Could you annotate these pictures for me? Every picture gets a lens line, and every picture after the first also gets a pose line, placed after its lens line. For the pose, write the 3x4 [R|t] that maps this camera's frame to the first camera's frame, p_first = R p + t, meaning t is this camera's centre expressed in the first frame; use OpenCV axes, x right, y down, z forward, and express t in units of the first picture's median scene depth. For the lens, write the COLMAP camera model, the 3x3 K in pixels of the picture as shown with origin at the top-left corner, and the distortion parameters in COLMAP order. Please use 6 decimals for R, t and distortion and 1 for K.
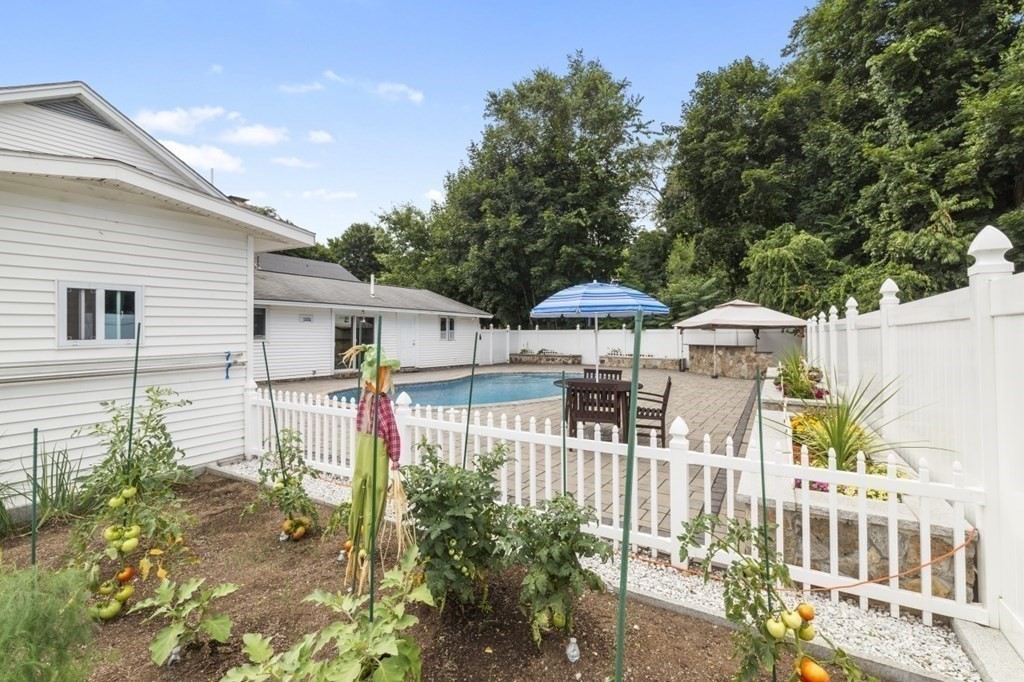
lens RADIAL K [[461.3, 0, 513.9], [0, 461.3, 332.4], [0, 0, 1]] dist [0.008391, 0.001265]
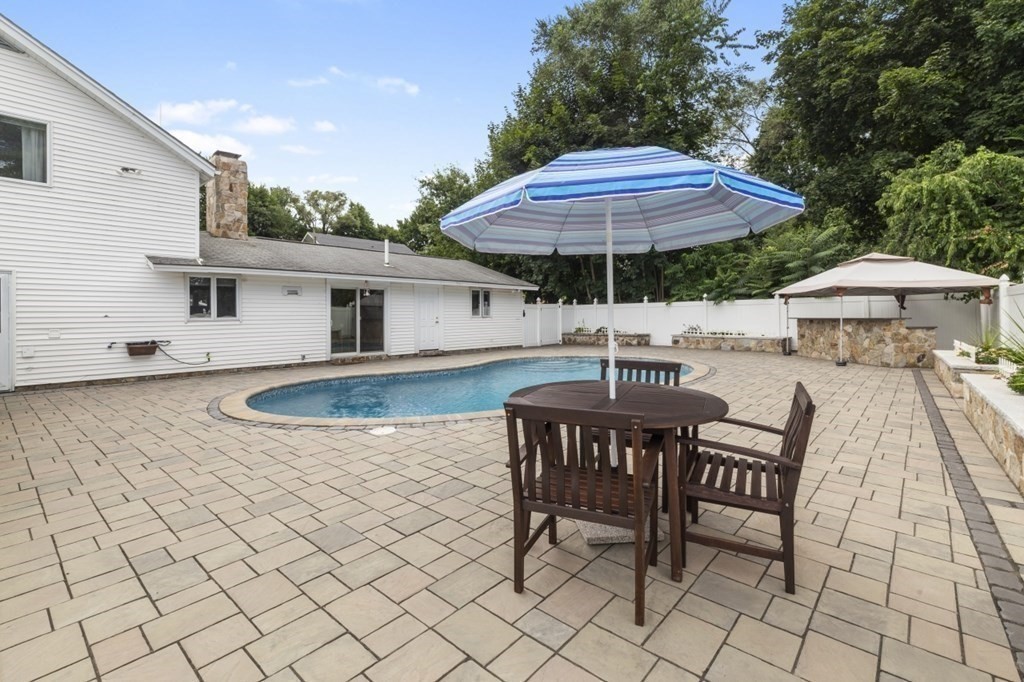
lens RADIAL K [[461.3, 0, 520.9], [0, 461.3, 325.0], [0, 0, 1]] dist [0.008391, 0.001265]
pose [[0.987879, -0.010852, -0.154849, 0.053907], [0.015034, 0.999552, 0.025868, 0.010347], [0.154499, -0.027882, 0.987599, 0.187918]]
